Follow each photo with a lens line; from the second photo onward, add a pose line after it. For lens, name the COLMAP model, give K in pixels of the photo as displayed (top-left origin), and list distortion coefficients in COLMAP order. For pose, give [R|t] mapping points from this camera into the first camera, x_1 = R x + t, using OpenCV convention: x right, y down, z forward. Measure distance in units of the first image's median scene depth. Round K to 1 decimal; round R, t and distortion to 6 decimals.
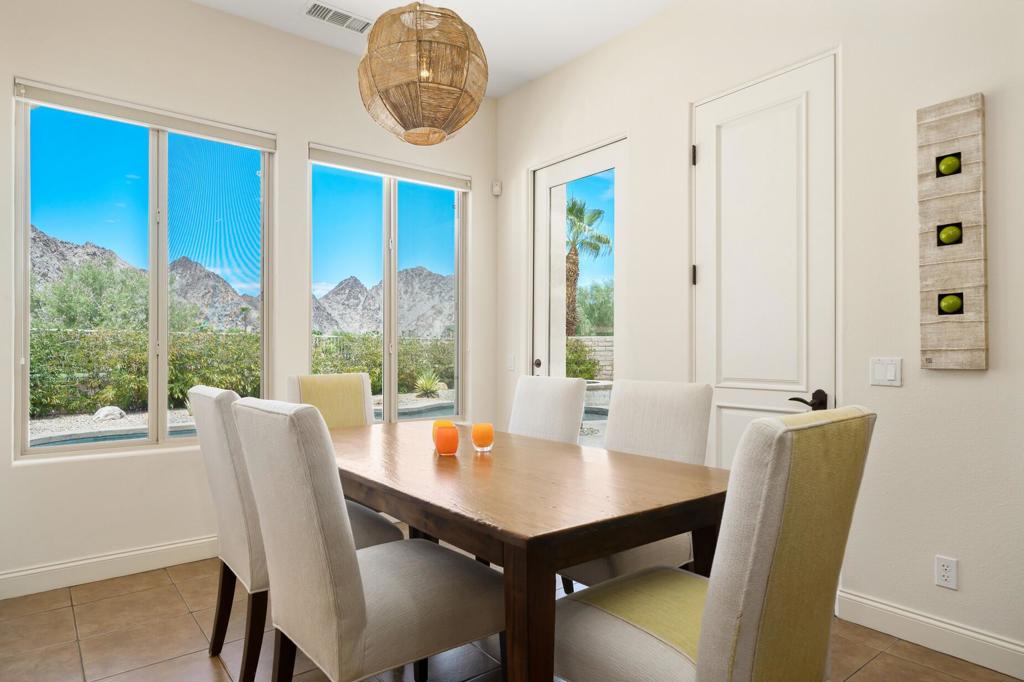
lens RADIAL K [[563.9, 0, 515.5], [0, 563.9, 344.5], [0, 0, 1]] dist [-0.018090, -0.001219]
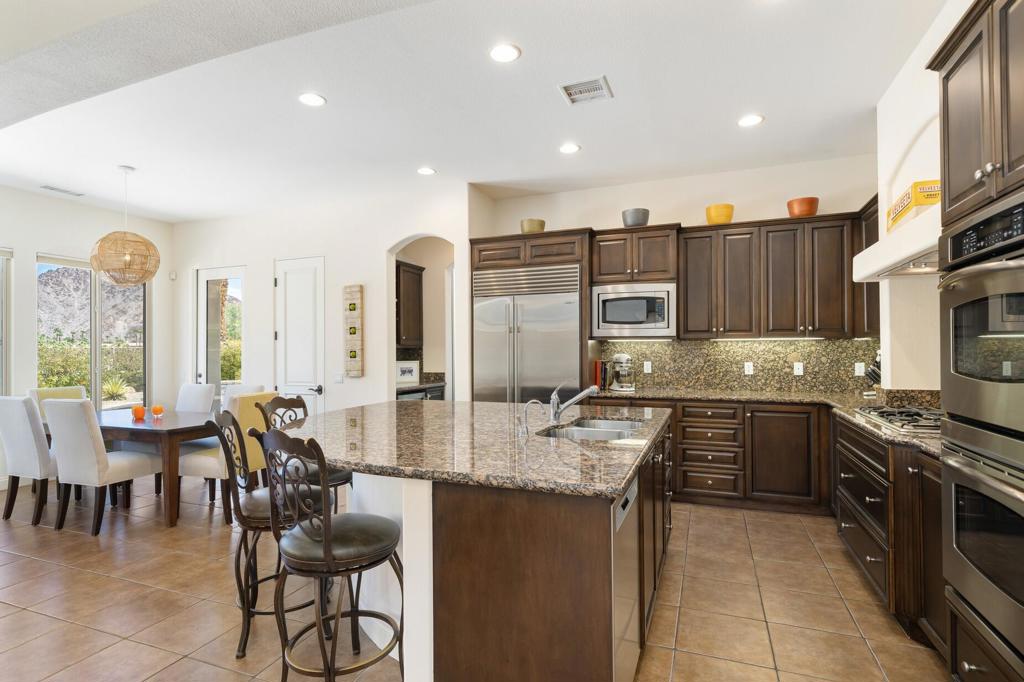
lens RADIAL K [[483.2, 0, 509.6], [0, 483.2, 341.0], [0, 0, 1]] dist [-0.001712, 0.000098]
pose [[0.856389, 0.000056, 0.516332, 0.123544], [0.002272, 0.999990, -0.003877, -0.095375], [-0.516327, 0.004493, 0.856380, -1.164767]]
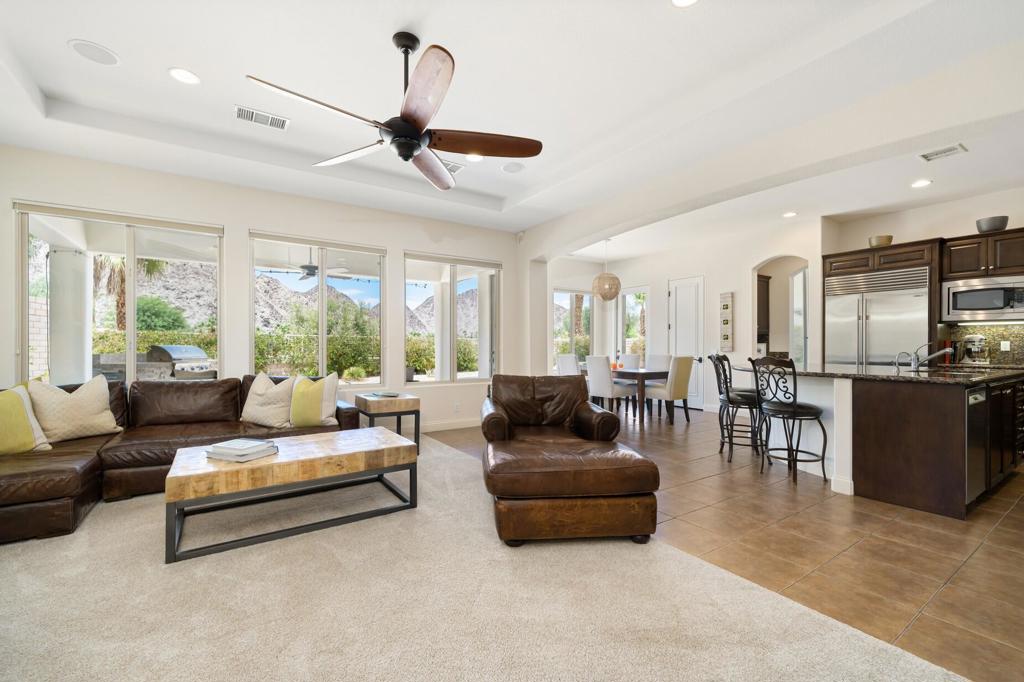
lens RADIAL K [[420.1, 0, 512.5], [0, 420.1, 344.5], [0, 0, 1]] dist [-0.001249, 0.000441]
pose [[0.998043, -0.000156, -0.062527, -0.551328], [0.000614, 0.999973, 0.007299, -0.028060], [0.062524, -0.007323, 0.998017, -1.860664]]
